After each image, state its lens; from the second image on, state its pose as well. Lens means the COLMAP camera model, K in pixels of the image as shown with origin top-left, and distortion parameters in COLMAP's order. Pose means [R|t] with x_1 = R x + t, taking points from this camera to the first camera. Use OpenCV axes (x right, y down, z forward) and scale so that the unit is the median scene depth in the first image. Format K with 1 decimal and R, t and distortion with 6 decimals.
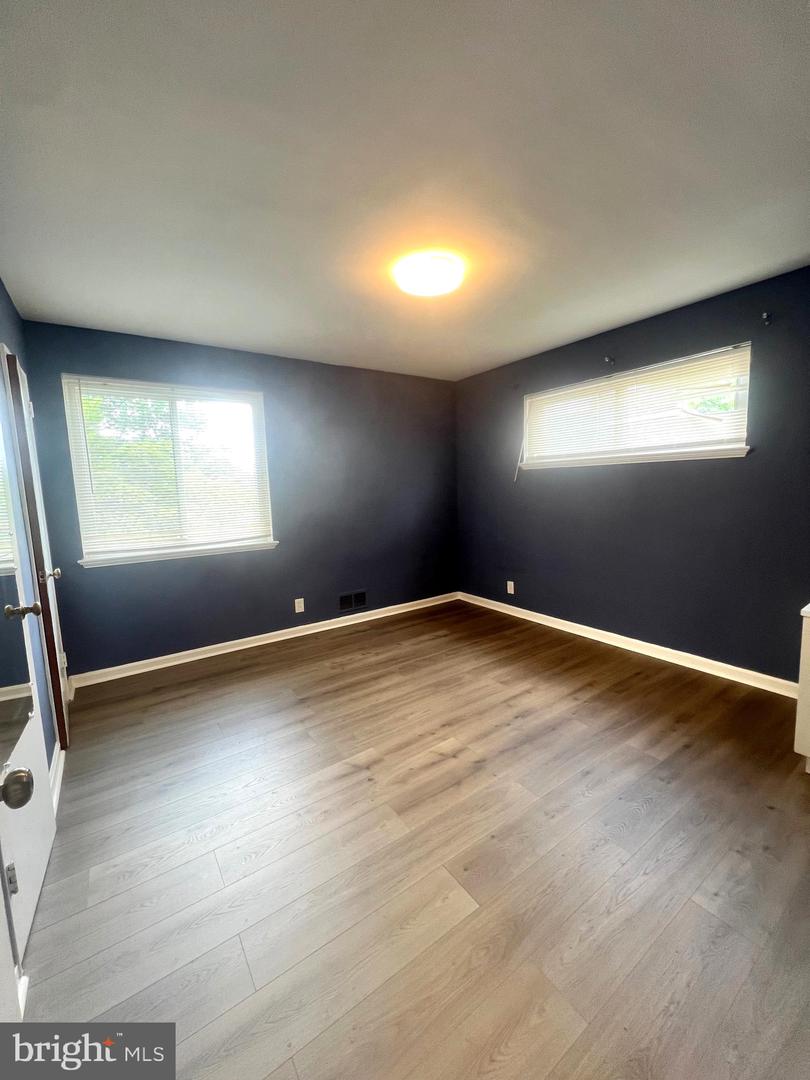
lens RADIAL K [[431.9, 0, 405.2], [0, 431.9, 537.6], [0, 0, 1]] dist [-0.000271, 0.000211]
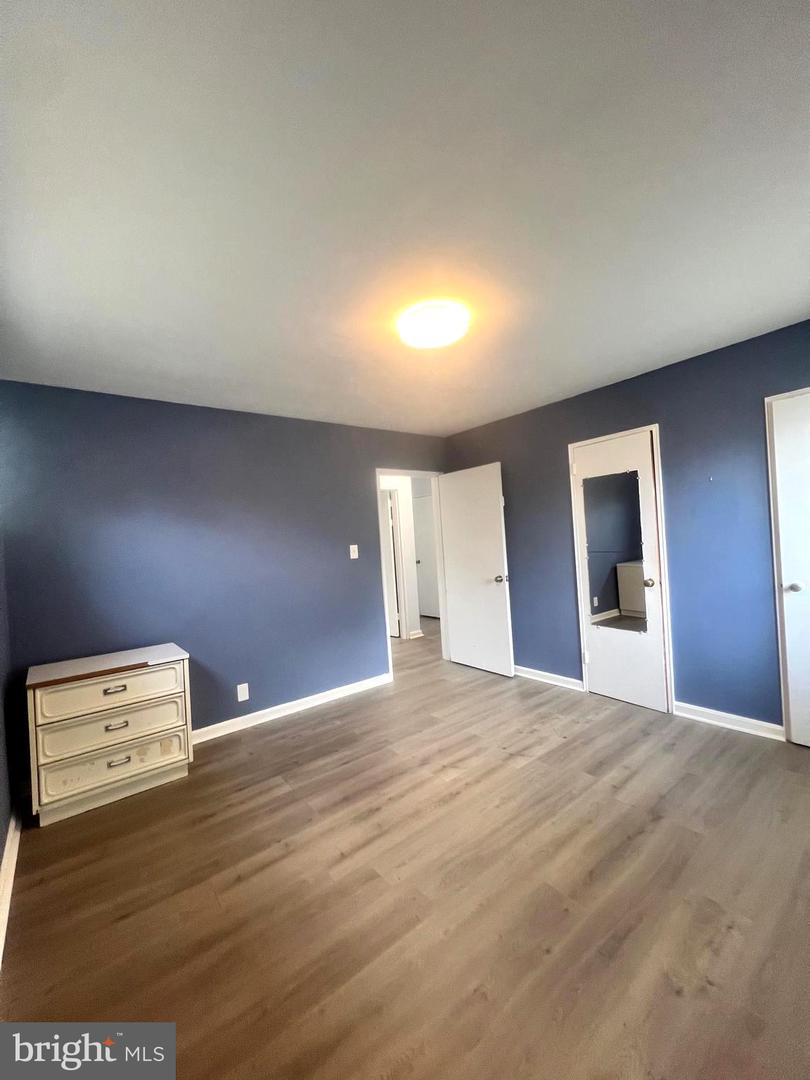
lens RADIAL K [[431.9, 0, 405.2], [0, 431.9, 537.6], [0, 0, 1]] dist [-0.000271, 0.000211]
pose [[-0.992600, 0.102798, -0.064640, 0.181431], [0.094001, 0.987452, 0.126891, -0.217701], [0.076873, 0.119876, -0.989808, 1.634652]]
